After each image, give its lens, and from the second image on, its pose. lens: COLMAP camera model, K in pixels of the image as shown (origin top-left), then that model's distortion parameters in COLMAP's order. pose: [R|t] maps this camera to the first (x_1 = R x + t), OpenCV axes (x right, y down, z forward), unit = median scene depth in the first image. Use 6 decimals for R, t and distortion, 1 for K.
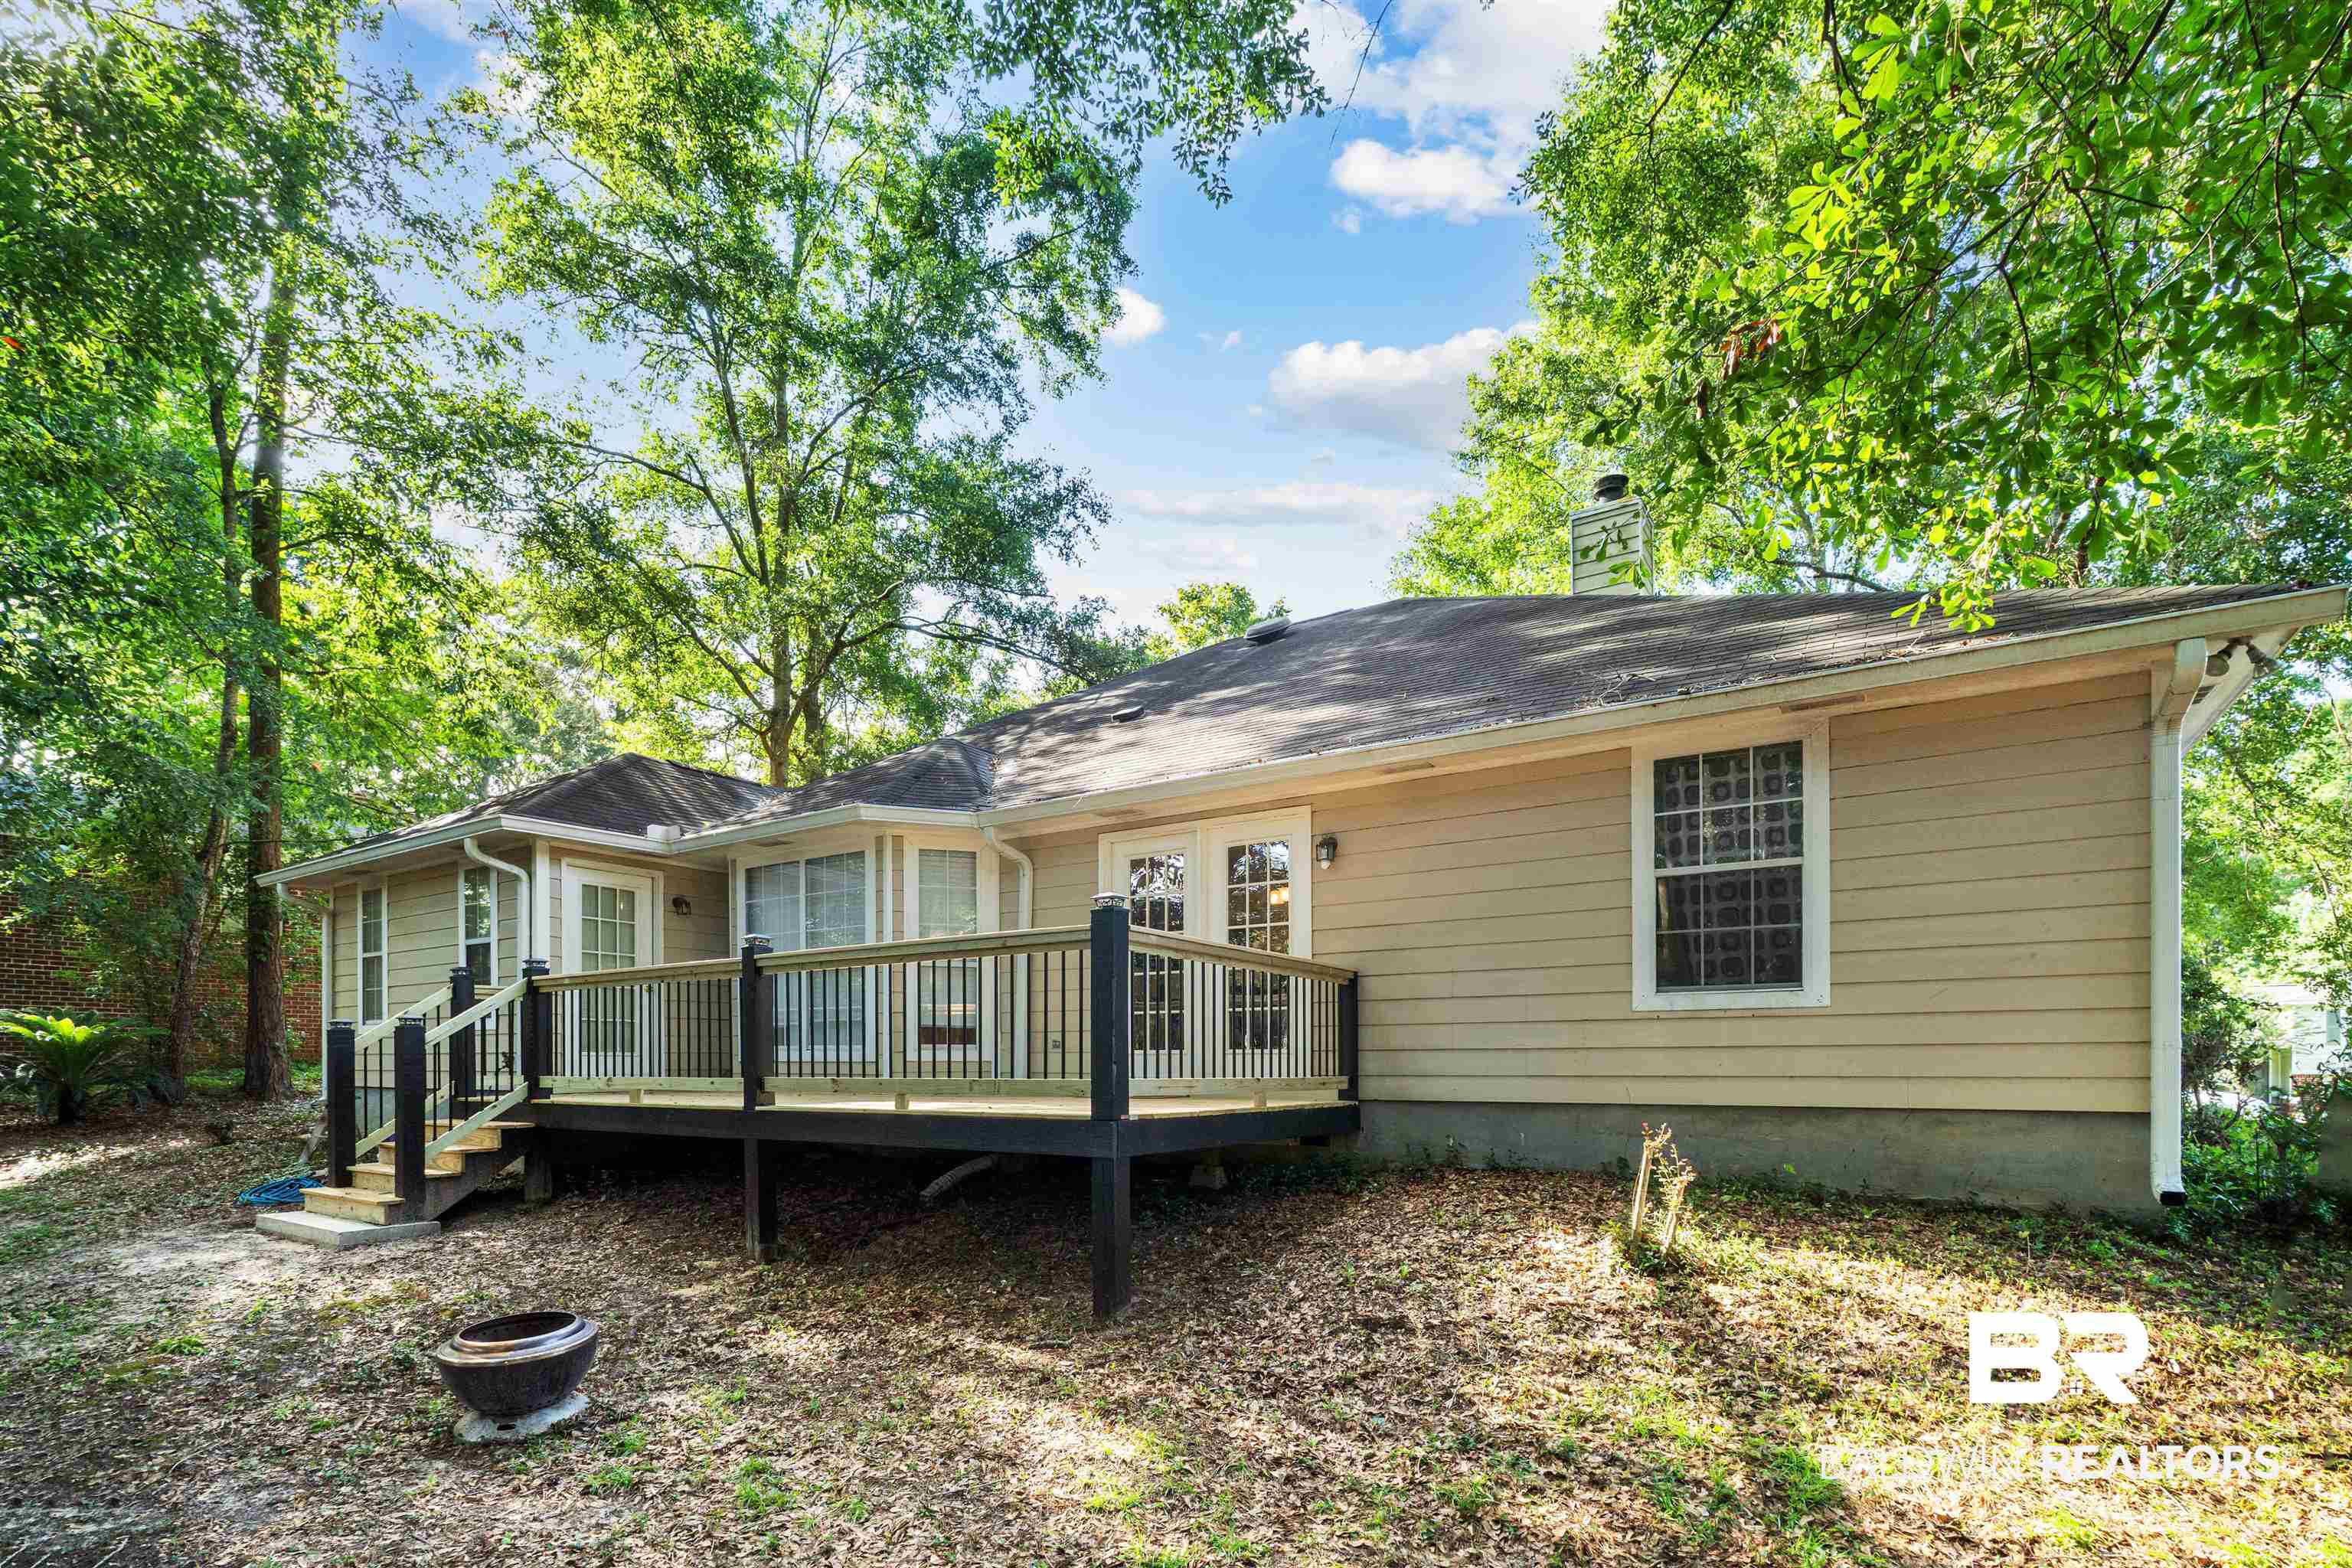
lens RADIAL K [[1091.3, 0, 1167.8], [0, 1091.3, 1066.5], [0, 0, 1]] dist [-0.003443, -0.001028]
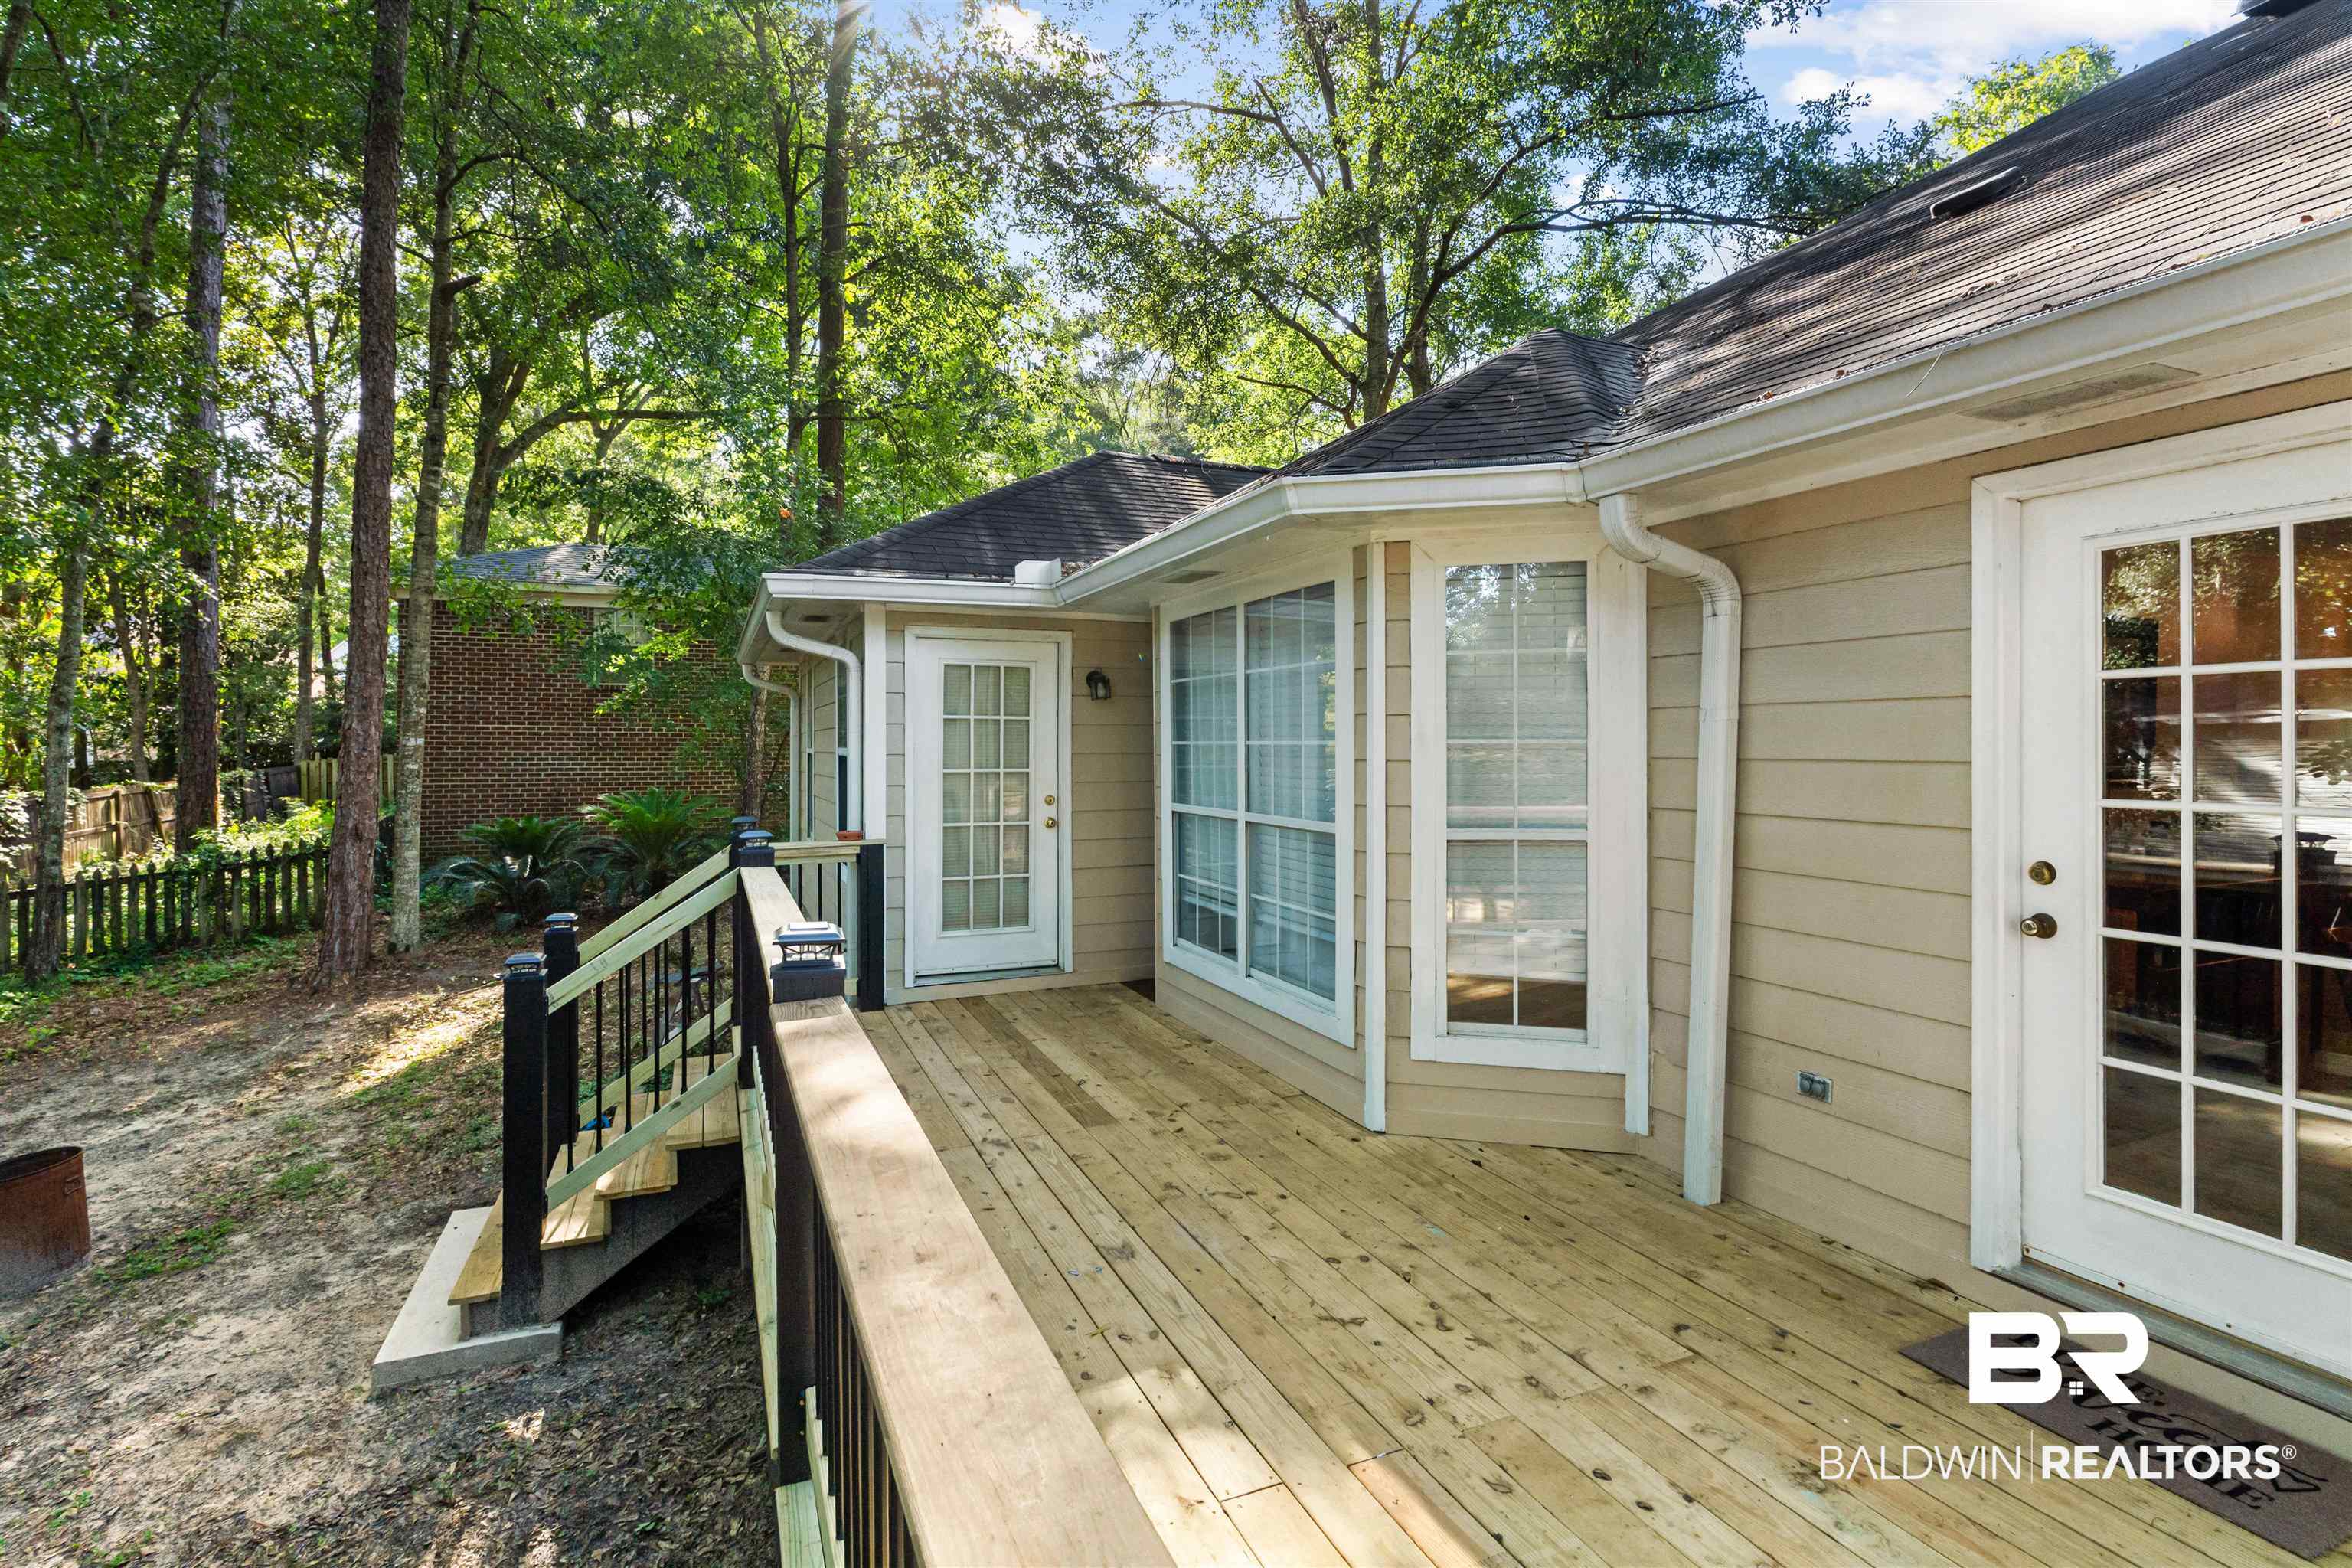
lens RADIAL K [[1075.9, 0, 1189.7], [0, 1075.9, 728.8], [0, 0, 1]] dist [-0.009632, 0.001104]
pose [[0.835955, -0.004627, -0.548778, -0.050658], [-0.002804, 0.999915, -0.012702, -0.081976], [0.548791, 0.012158, 0.835871, 0.372363]]
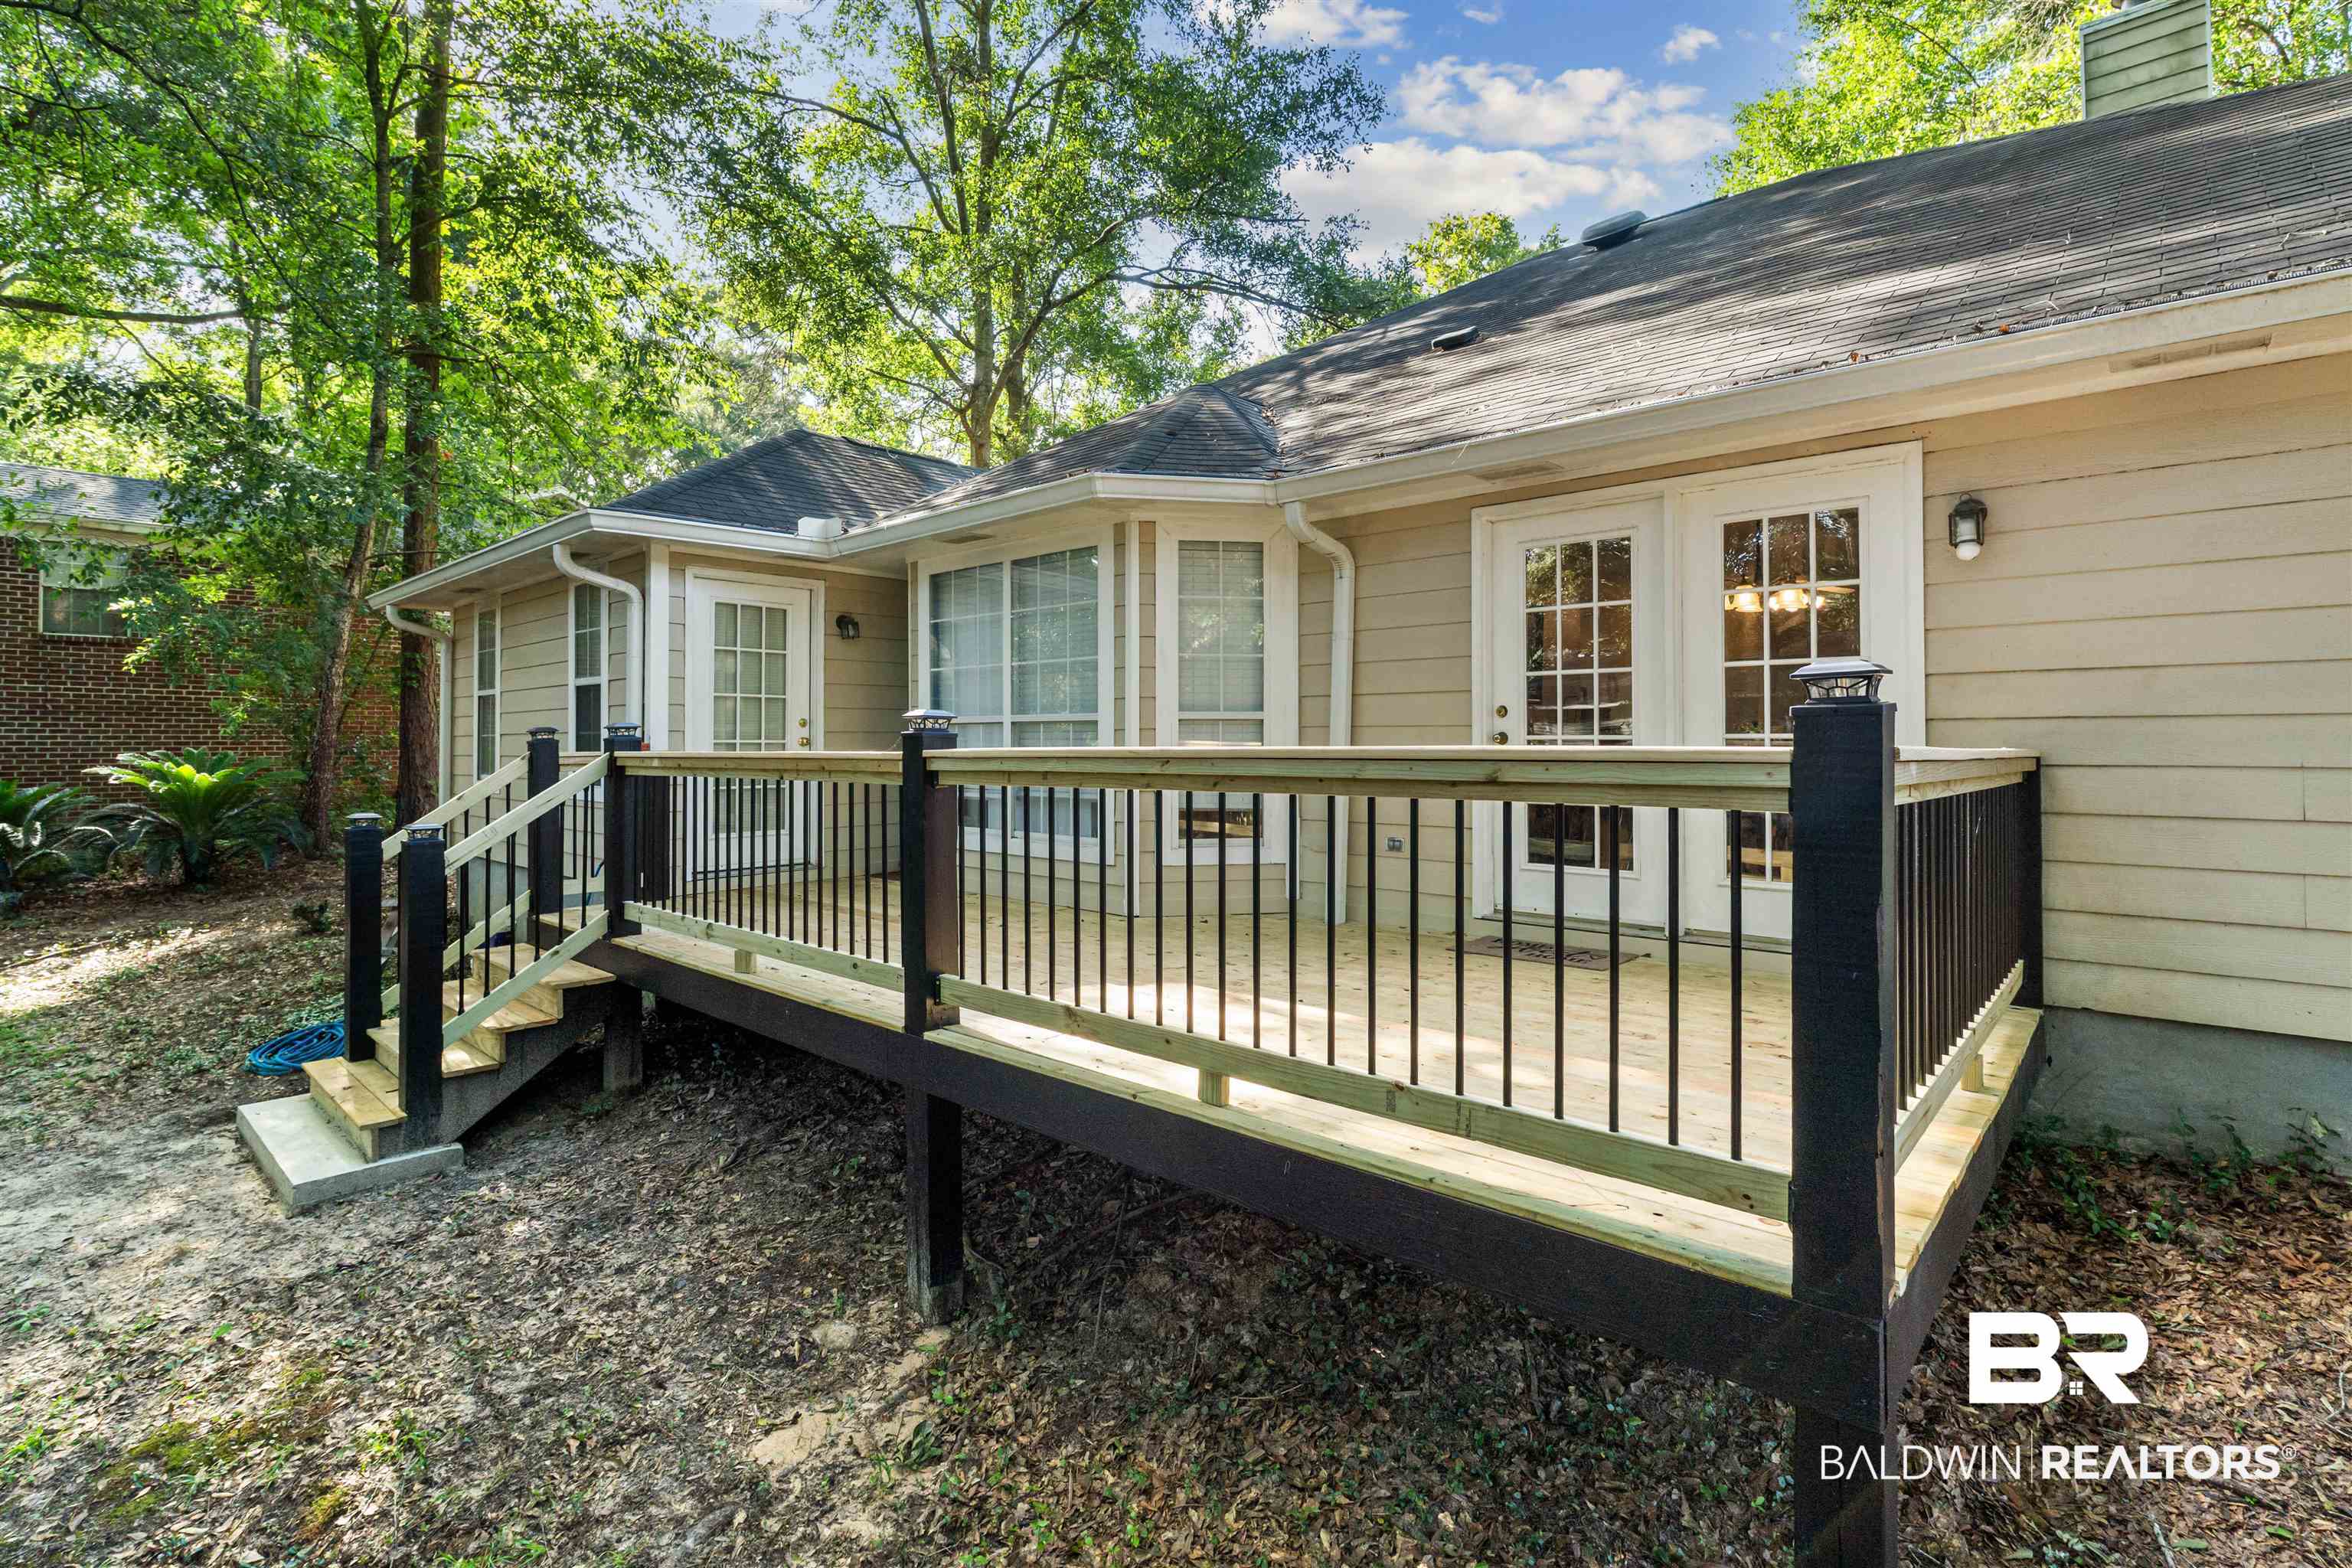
lens RADIAL K [[1075.9, 0, 1175.8], [0, 1075.9, 728.4], [0, 0, 1]] dist [-0.009632, 0.001104]
pose [[0.986525, -0.000357, -0.163608, -0.078243], [-0.002059, 0.999891, -0.014598, -0.048925], [0.163595, 0.014739, 0.986417, 0.230569]]
